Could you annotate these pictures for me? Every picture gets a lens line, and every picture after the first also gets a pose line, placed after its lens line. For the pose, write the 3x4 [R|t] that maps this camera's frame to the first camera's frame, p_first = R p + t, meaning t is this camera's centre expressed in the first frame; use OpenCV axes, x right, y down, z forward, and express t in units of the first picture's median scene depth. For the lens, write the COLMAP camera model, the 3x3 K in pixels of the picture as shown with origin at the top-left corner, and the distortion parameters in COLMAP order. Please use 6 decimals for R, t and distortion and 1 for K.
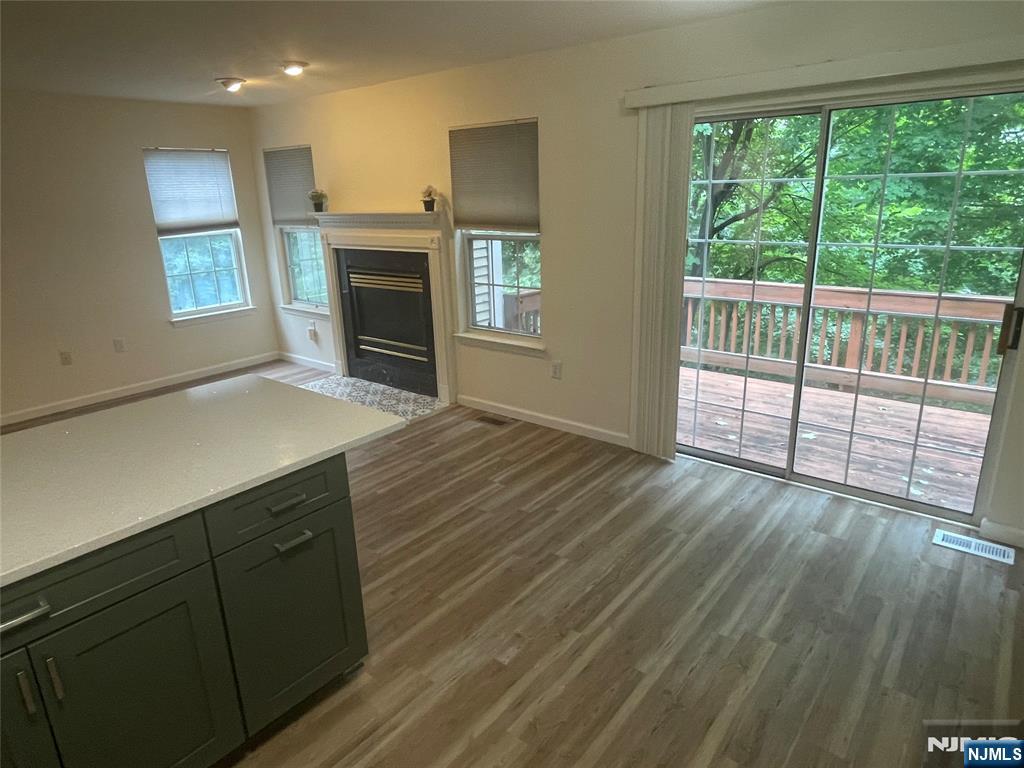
lens RADIAL K [[633.7, 0, 509.2], [0, 633.7, 378.8], [0, 0, 1]] dist [0.000507, -0.000626]
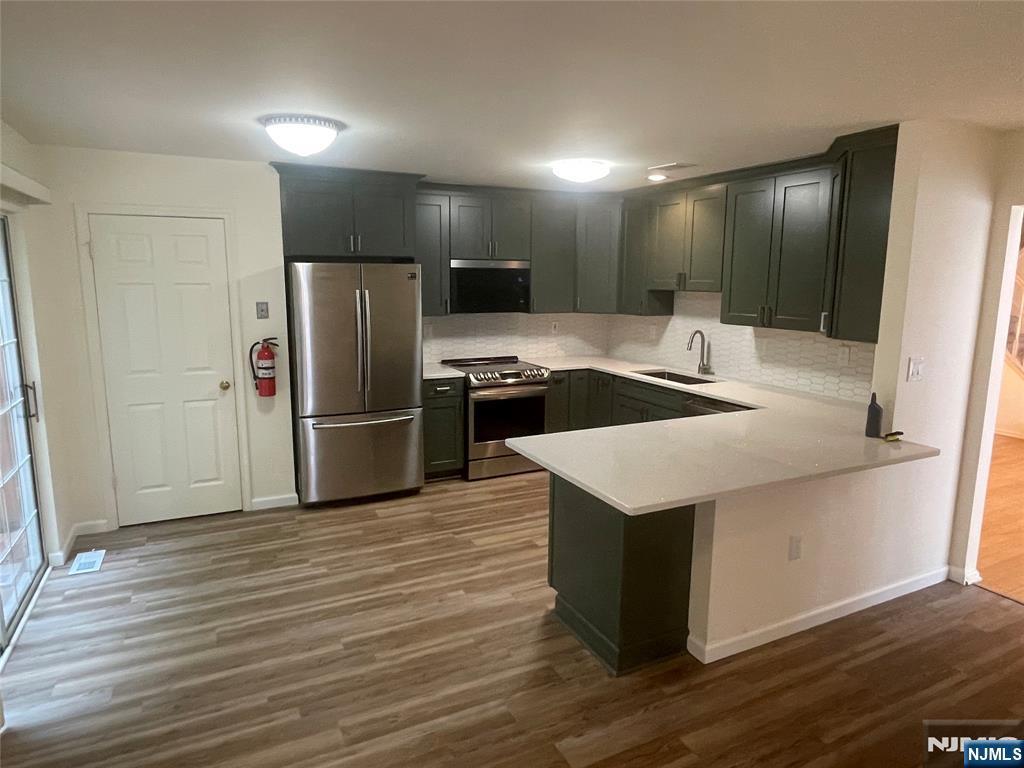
lens RADIAL K [[633.7, 0, 514.9], [0, 633.7, 382.2], [0, 0, 1]] dist [0.000507, -0.000626]
pose [[-0.911667, -0.045194, 0.408438, -0.363272], [0.138292, 0.902216, 0.408511, -0.301791], [-0.386961, 0.428909, -0.816271, 1.005310]]
